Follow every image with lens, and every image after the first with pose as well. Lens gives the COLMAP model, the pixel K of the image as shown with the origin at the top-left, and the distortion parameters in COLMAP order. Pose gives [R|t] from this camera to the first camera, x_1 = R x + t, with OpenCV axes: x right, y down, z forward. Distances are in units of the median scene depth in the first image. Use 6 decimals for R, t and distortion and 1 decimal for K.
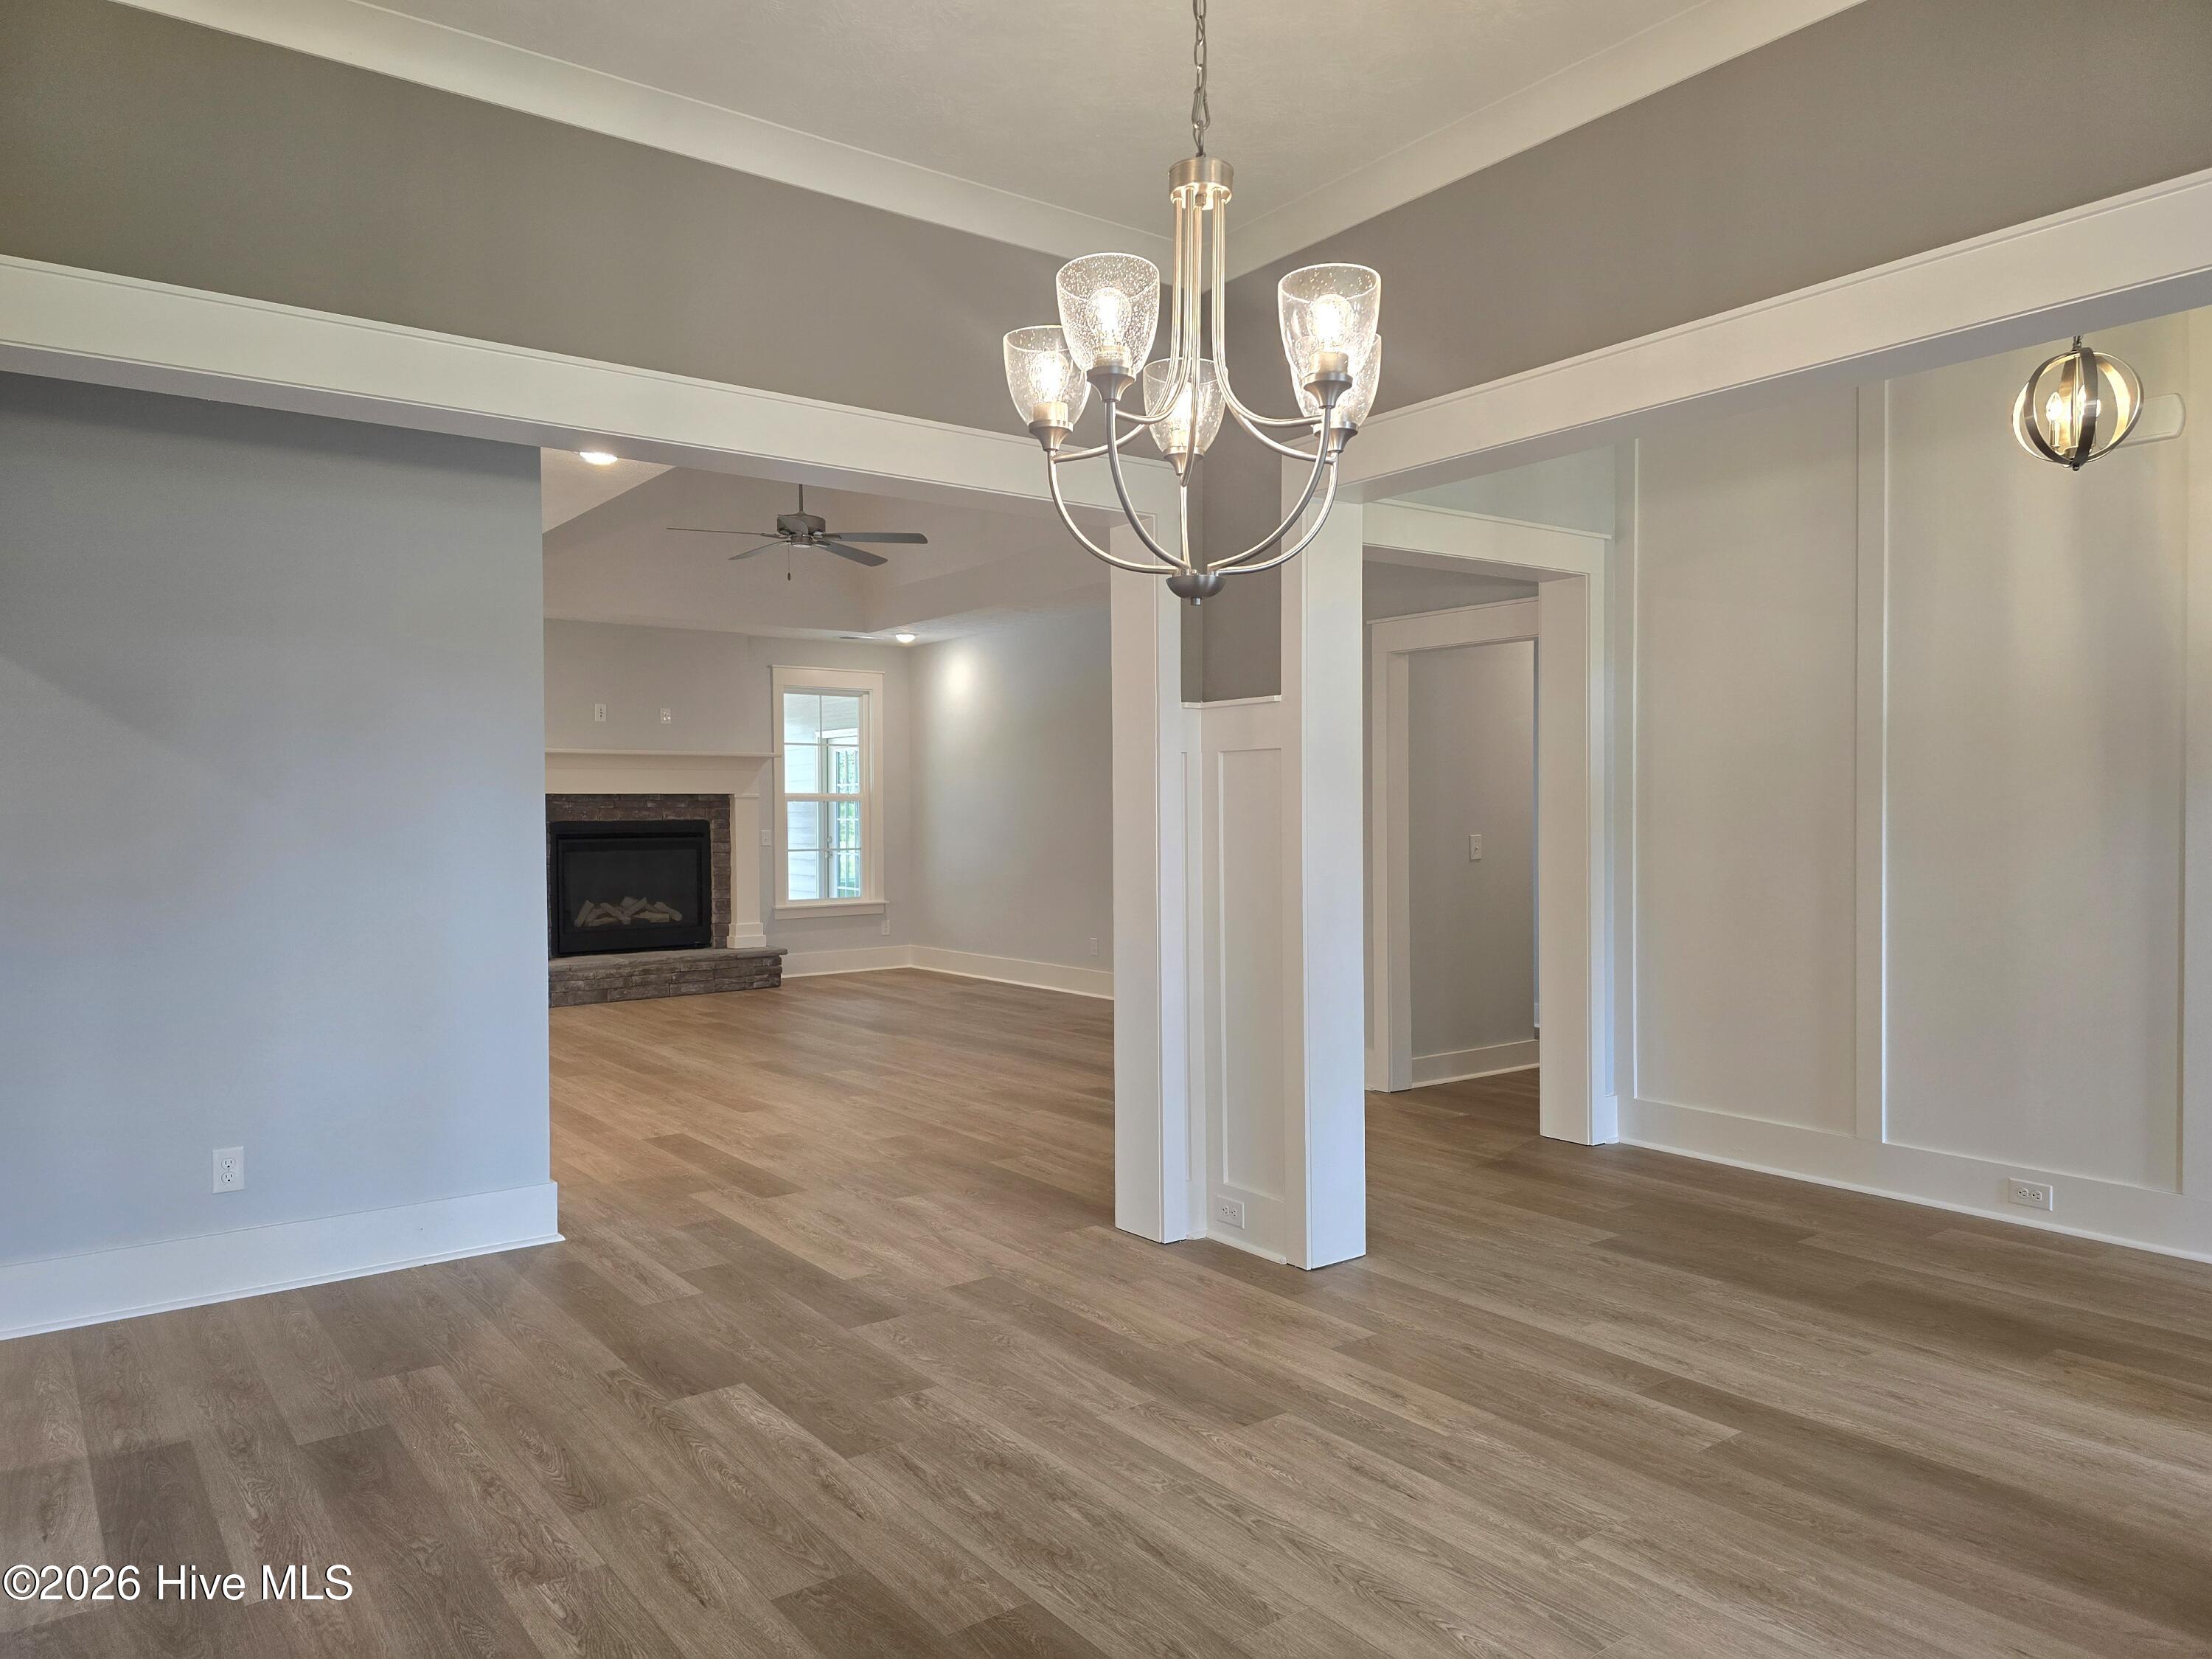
lens RADIAL K [[1489.7, 0, 1106.0], [0, 1489.7, 829.5], [0, 0, 1]] dist [0.083219, -0.077728]
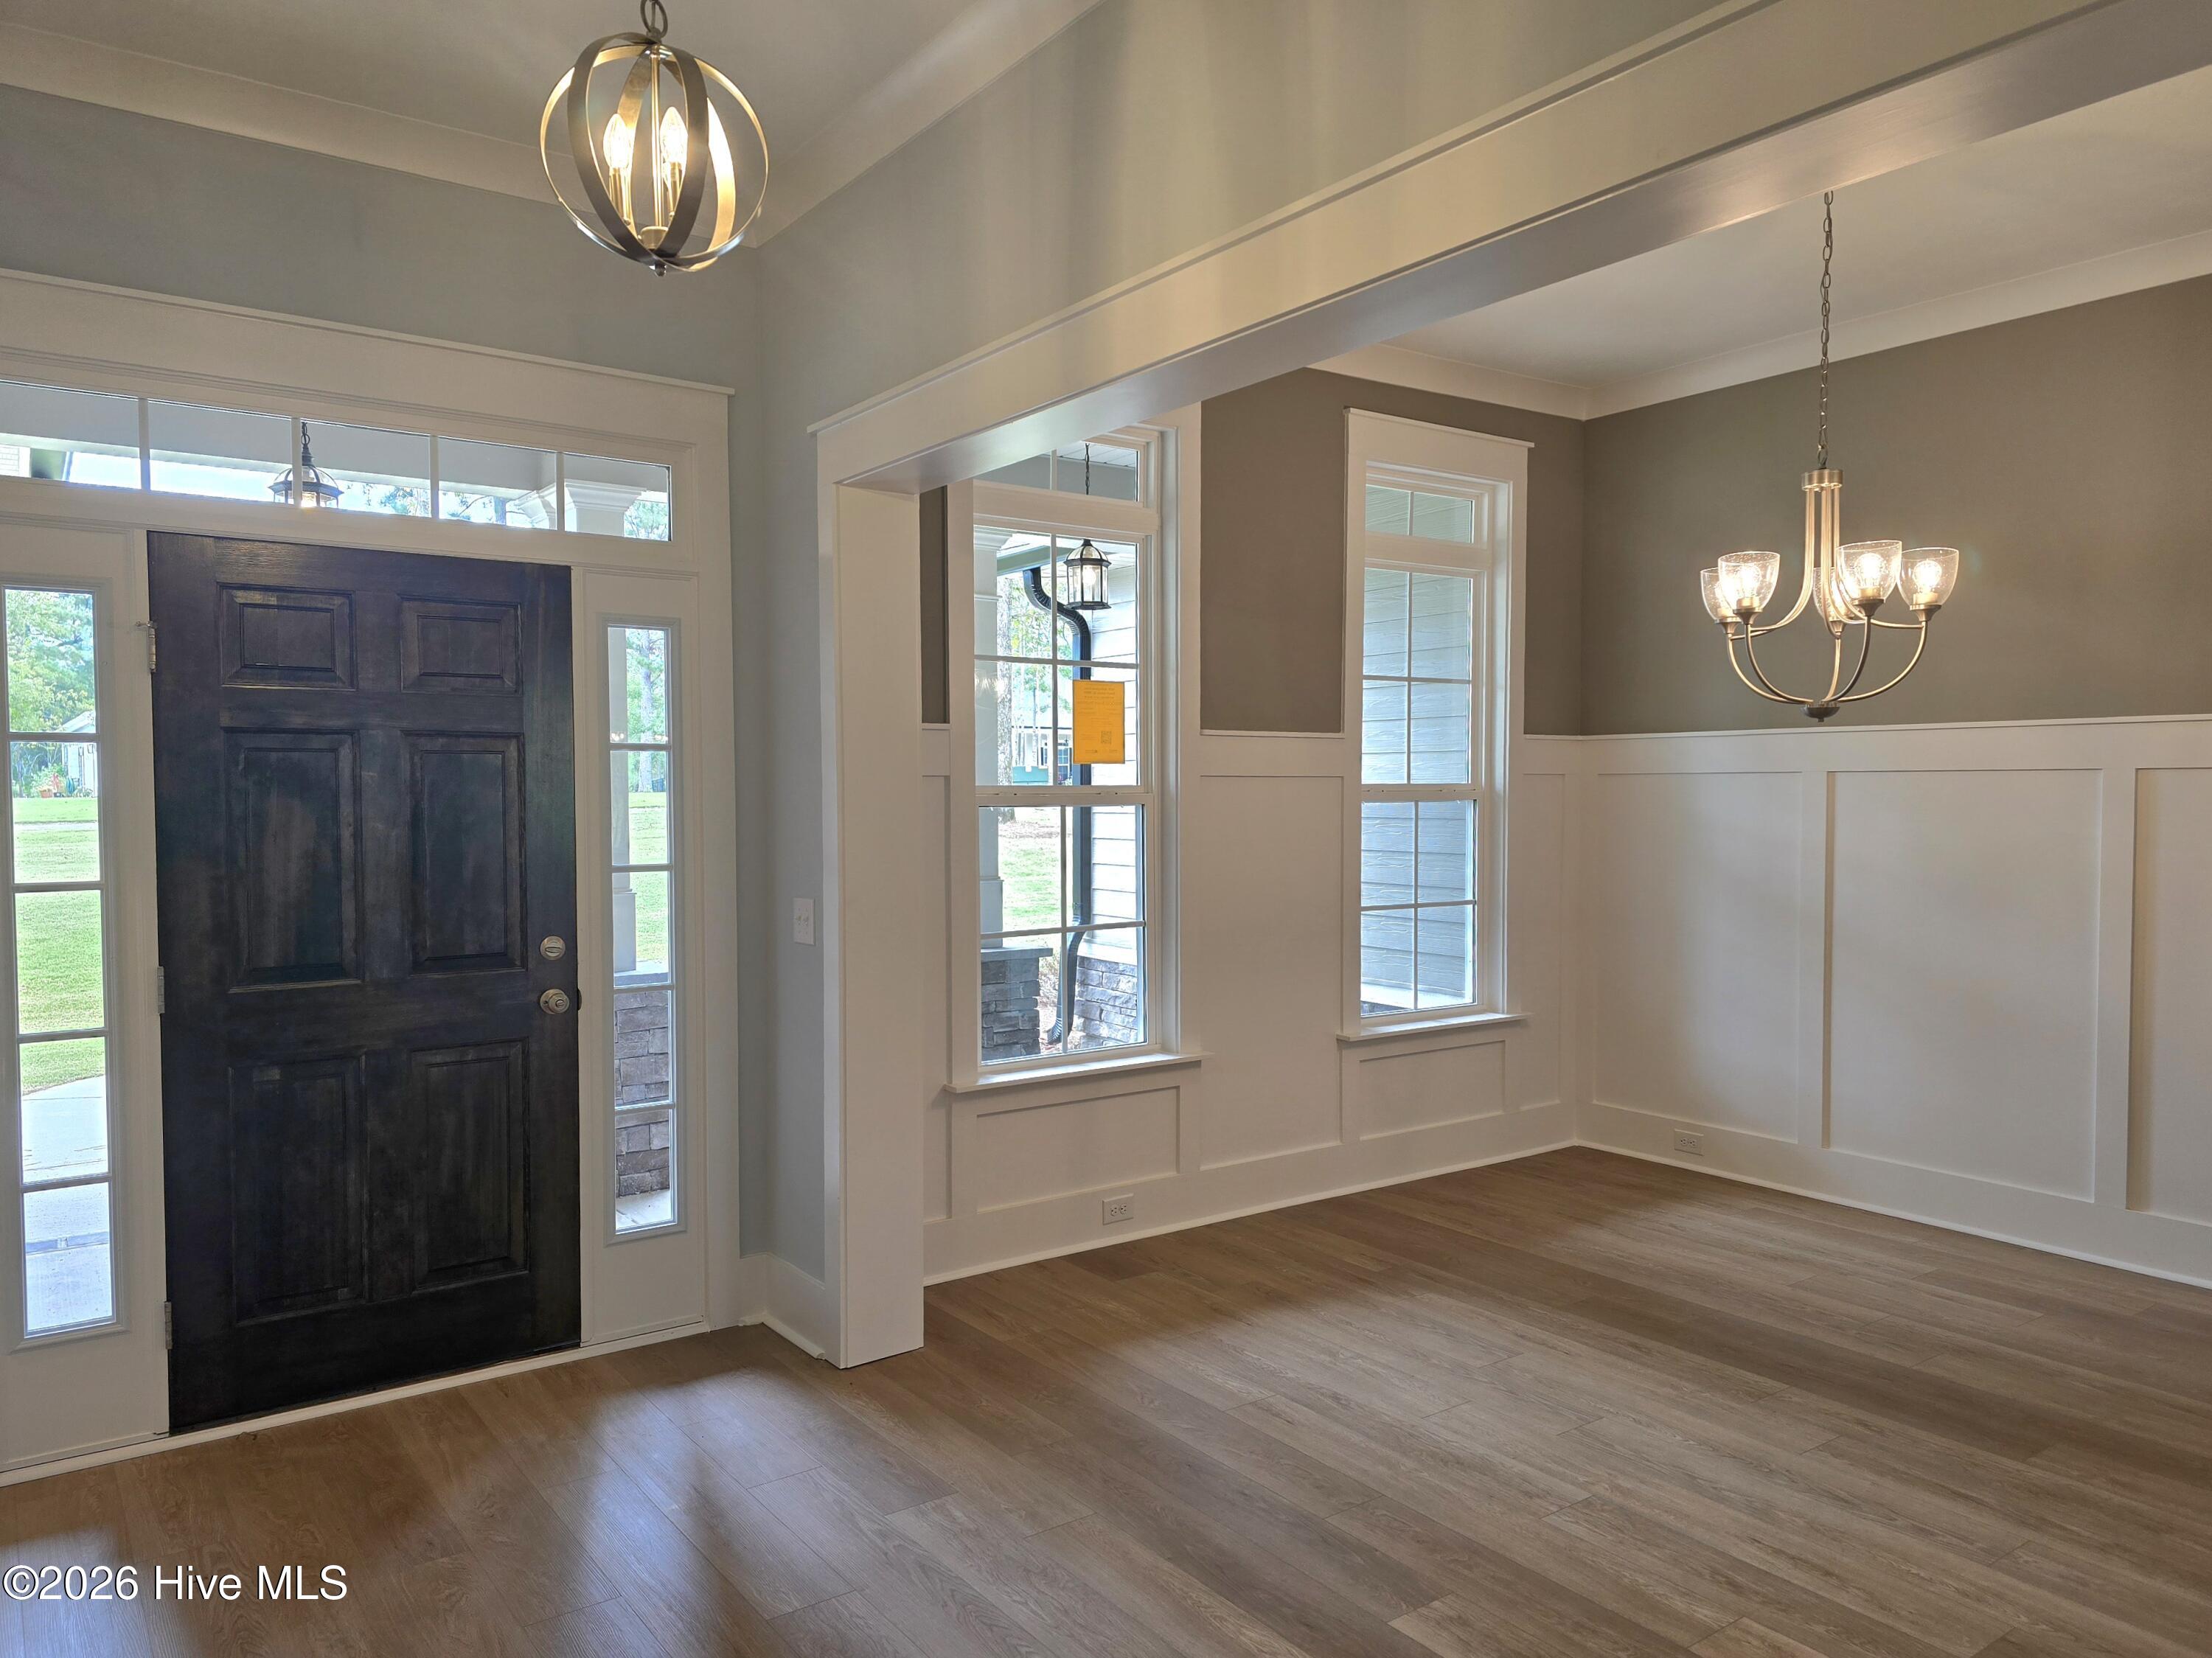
lens RADIAL K [[1515.9, 0, 1127.6], [0, 1515.9, 838.1], [0, 0, 1]] dist [0.083916, -0.081544]
pose [[-0.999937, 0.008807, 0.007009, 0.561401], [0.009139, 0.998768, 0.048783, -0.071284], [-0.006571, 0.048844, -0.998785, 1.853738]]
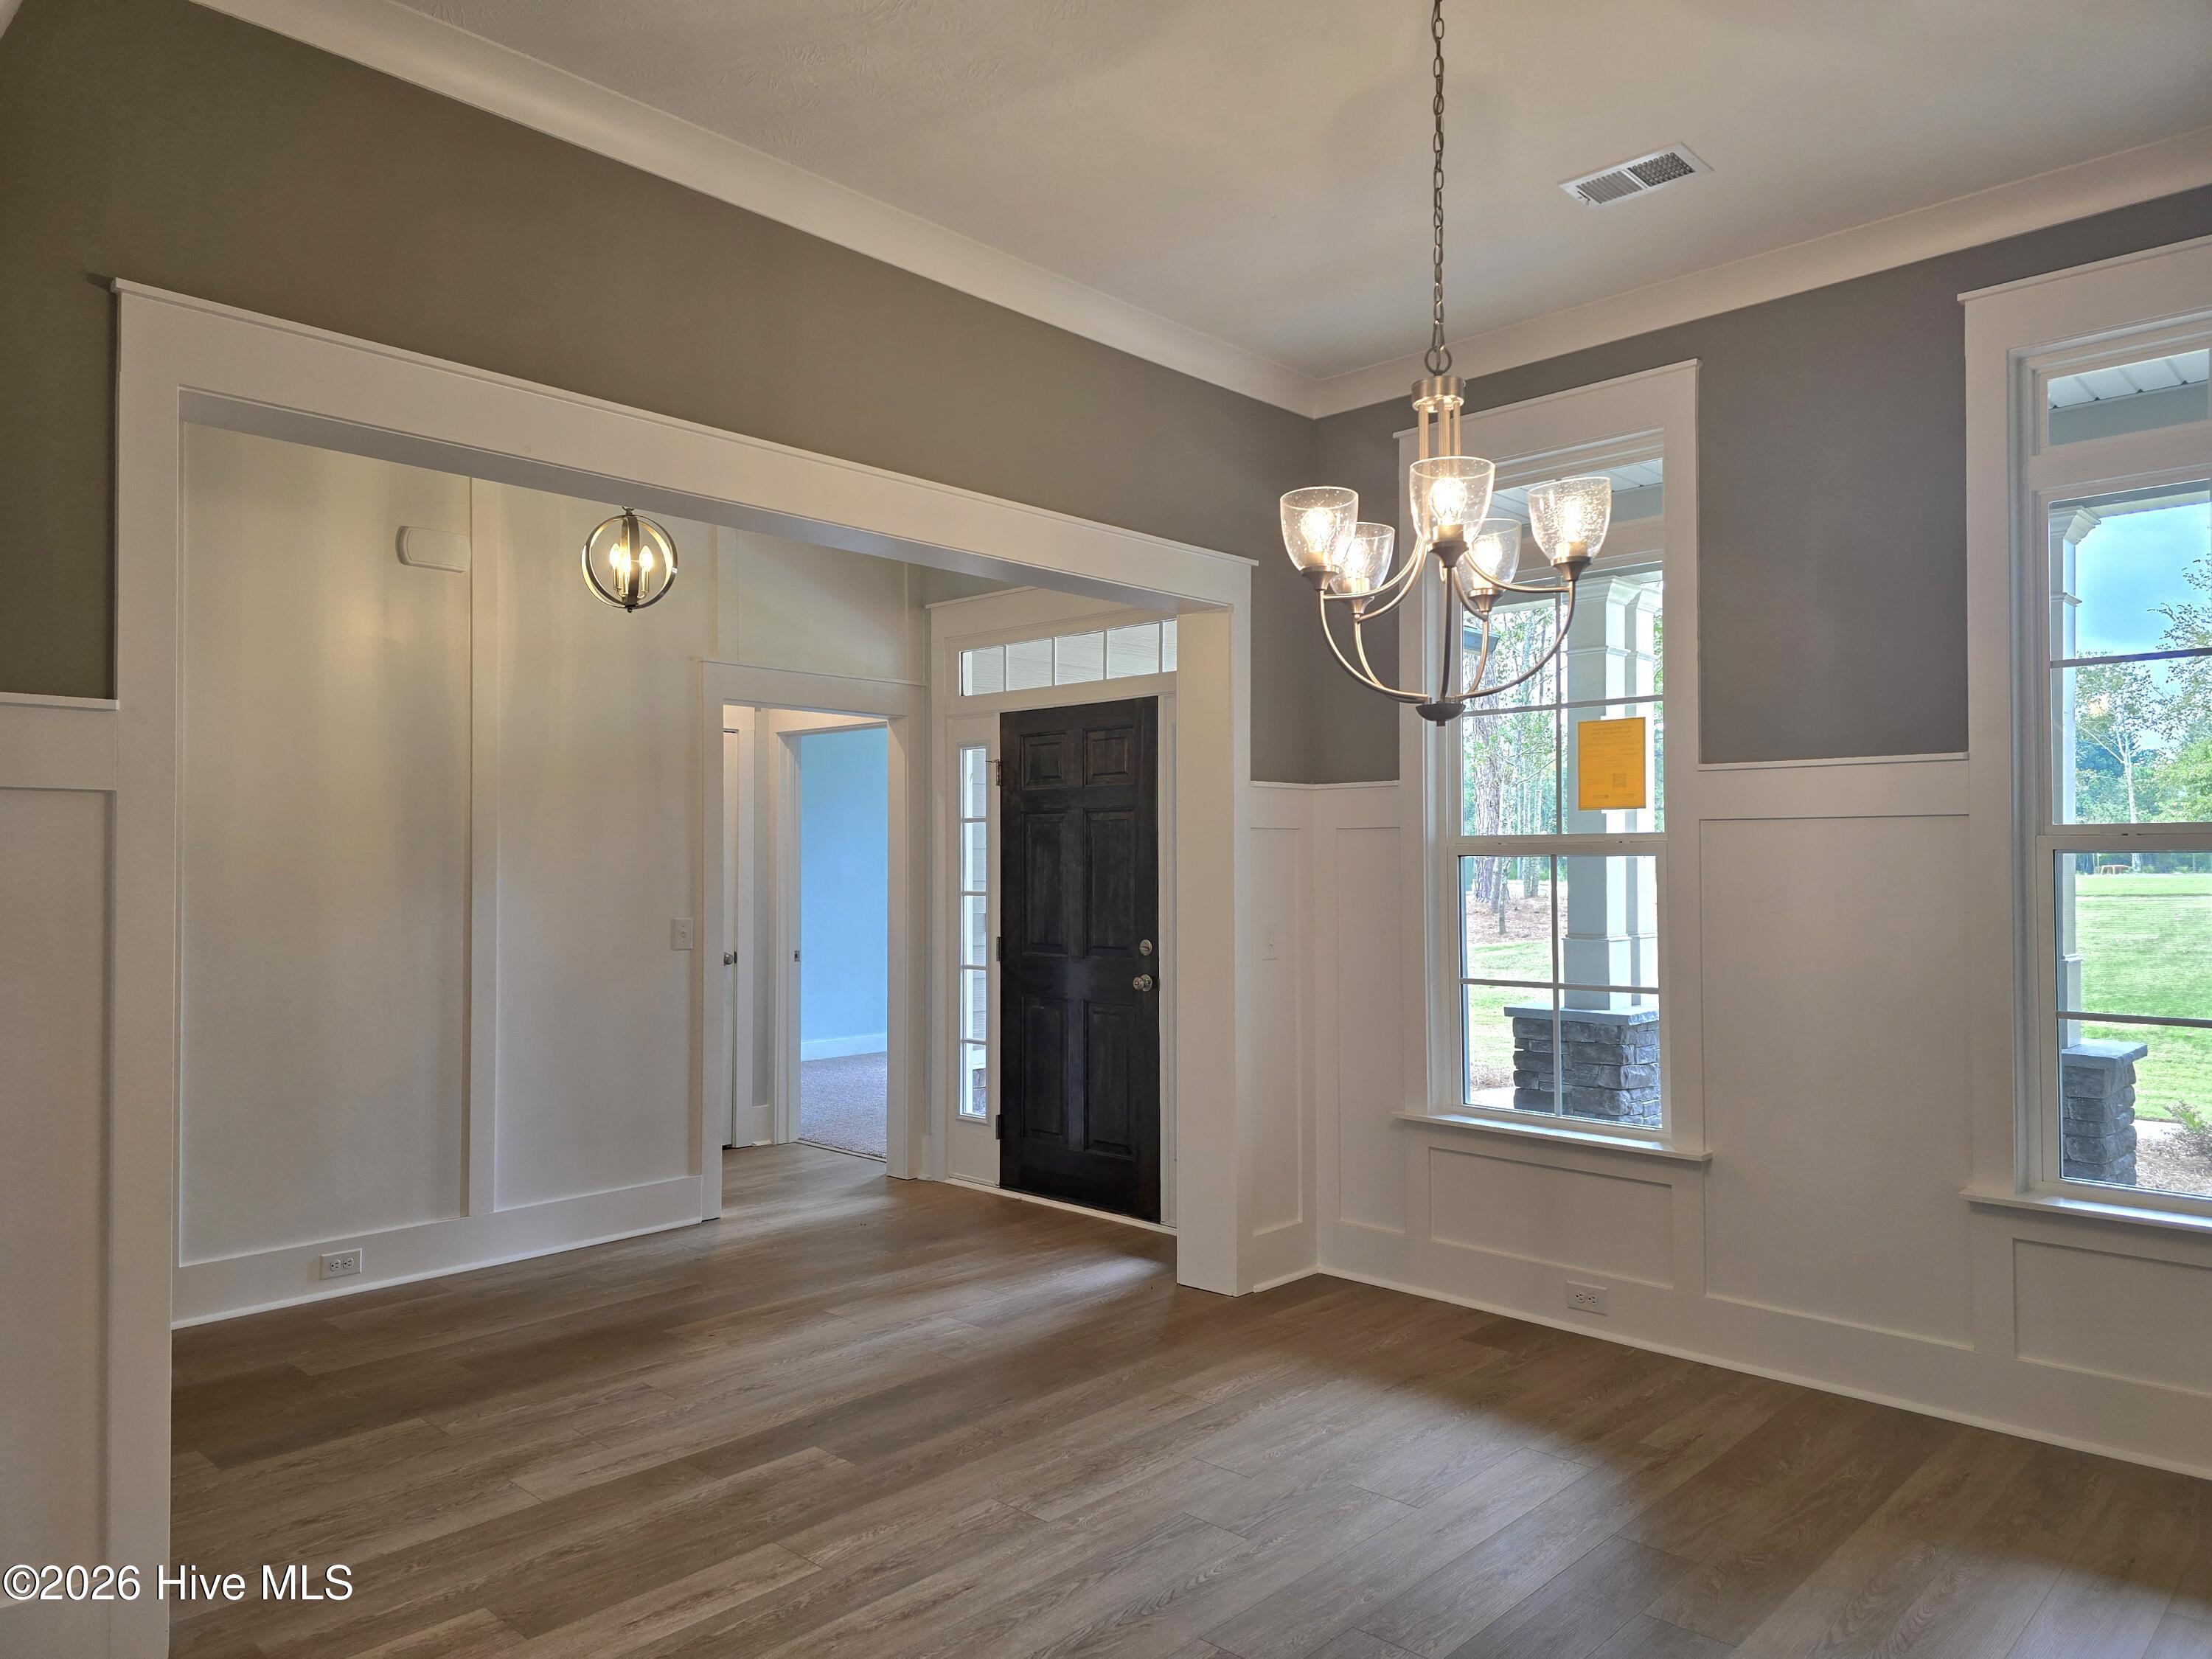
lens RADIAL K [[1489.7, 0, 1106.0], [0, 1489.7, 829.5], [0, 0, 1]] dist [0.083219, -0.077728]
pose [[-0.171582, 0.033475, 0.984601, -0.736668], [0.017618, 0.999367, -0.030907, -0.016800], [-0.985012, 0.012044, -0.172063, 0.995974]]
